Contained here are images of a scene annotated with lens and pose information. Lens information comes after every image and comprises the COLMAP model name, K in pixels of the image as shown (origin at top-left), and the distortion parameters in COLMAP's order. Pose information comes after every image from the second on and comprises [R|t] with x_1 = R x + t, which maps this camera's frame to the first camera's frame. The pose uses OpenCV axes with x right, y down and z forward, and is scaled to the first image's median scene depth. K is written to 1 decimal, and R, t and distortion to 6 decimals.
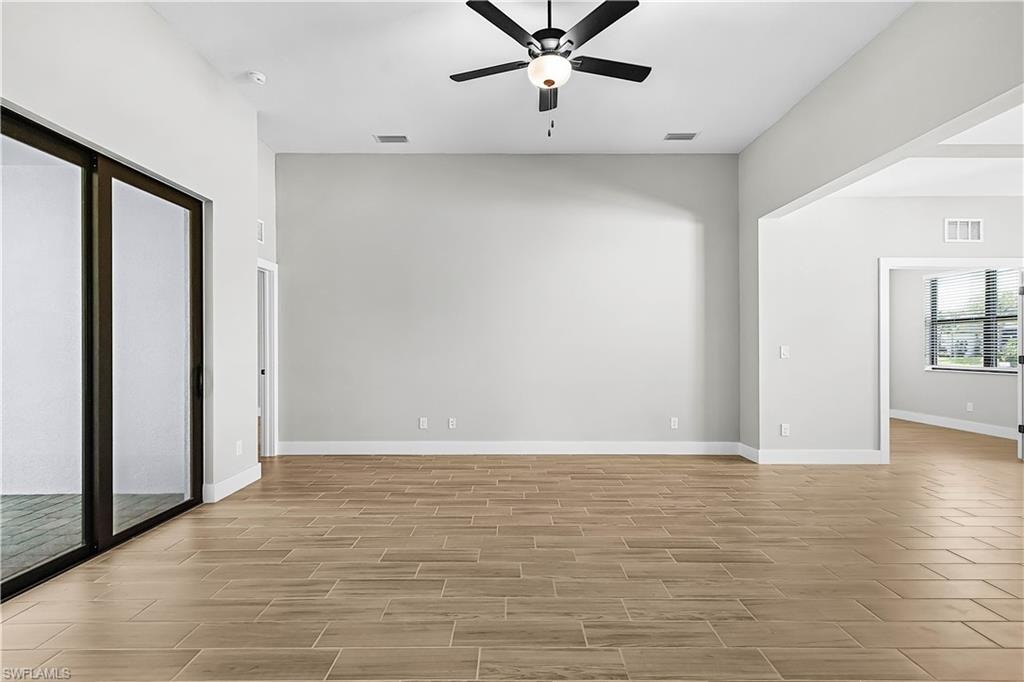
lens RADIAL K [[480.8, 0, 509.8], [0, 480.8, 343.9], [0, 0, 1]] dist [-0.000979, 0.008672]
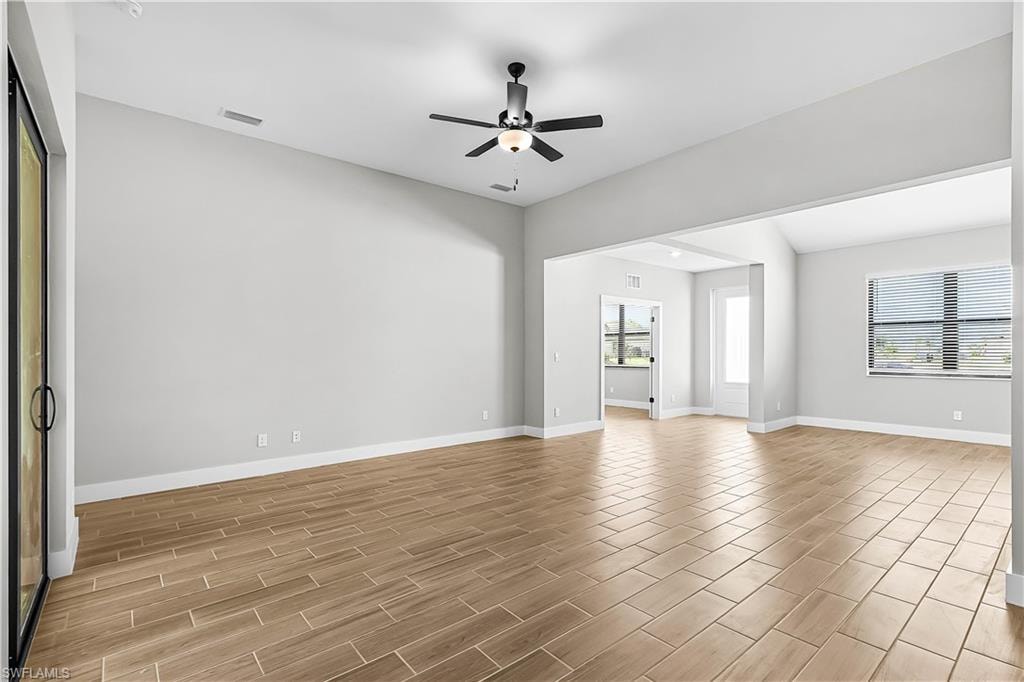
lens RADIAL K [[480.8, 0, 509.8], [0, 480.8, 343.9], [0, 0, 1]] dist [-0.000979, 0.008672]
pose [[0.764226, 0.006581, 0.644915, -0.539193], [-0.000094, 0.999949, -0.010094, -0.007105], [-0.644949, 0.007653, 0.764187, 0.023259]]
